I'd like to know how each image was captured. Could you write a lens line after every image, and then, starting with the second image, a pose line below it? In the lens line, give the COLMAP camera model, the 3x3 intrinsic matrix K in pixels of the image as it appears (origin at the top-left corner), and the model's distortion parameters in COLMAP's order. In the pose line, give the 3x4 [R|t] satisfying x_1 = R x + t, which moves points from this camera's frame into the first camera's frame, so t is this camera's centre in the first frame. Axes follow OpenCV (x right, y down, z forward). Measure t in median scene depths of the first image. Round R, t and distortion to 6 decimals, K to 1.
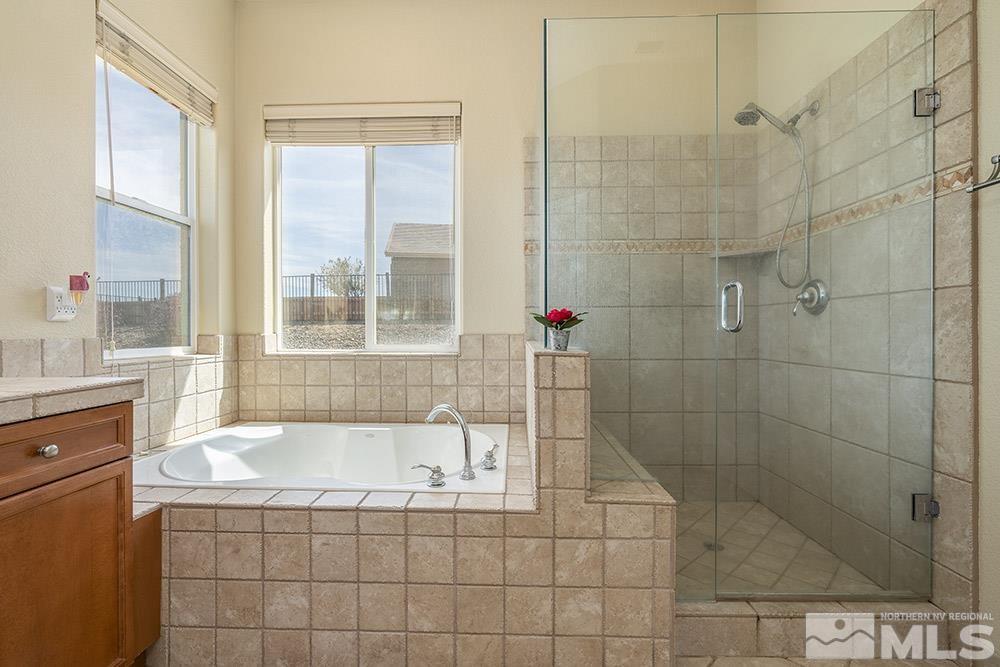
lens RADIAL K [[452.5, 0, 497.8], [0, 452.5, 326.1], [0, 0, 1]] dist [-0.004586, -0.000067]
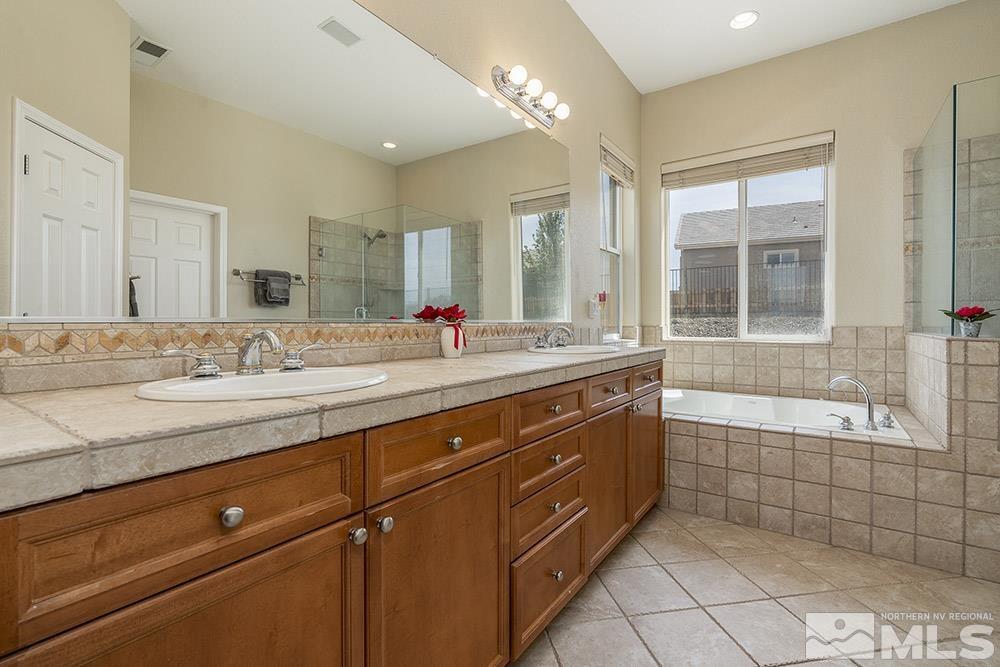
lens RADIAL K [[464.1, 0, 495.0], [0, 464.1, 326.8], [0, 0, 1]] dist [-0.001576, 0.003754]
pose [[0.838487, 0.002799, -0.544914, -0.298858], [0.005614, 0.999889, 0.013773, -0.004789], [0.544893, -0.014608, 0.838379, -0.945325]]
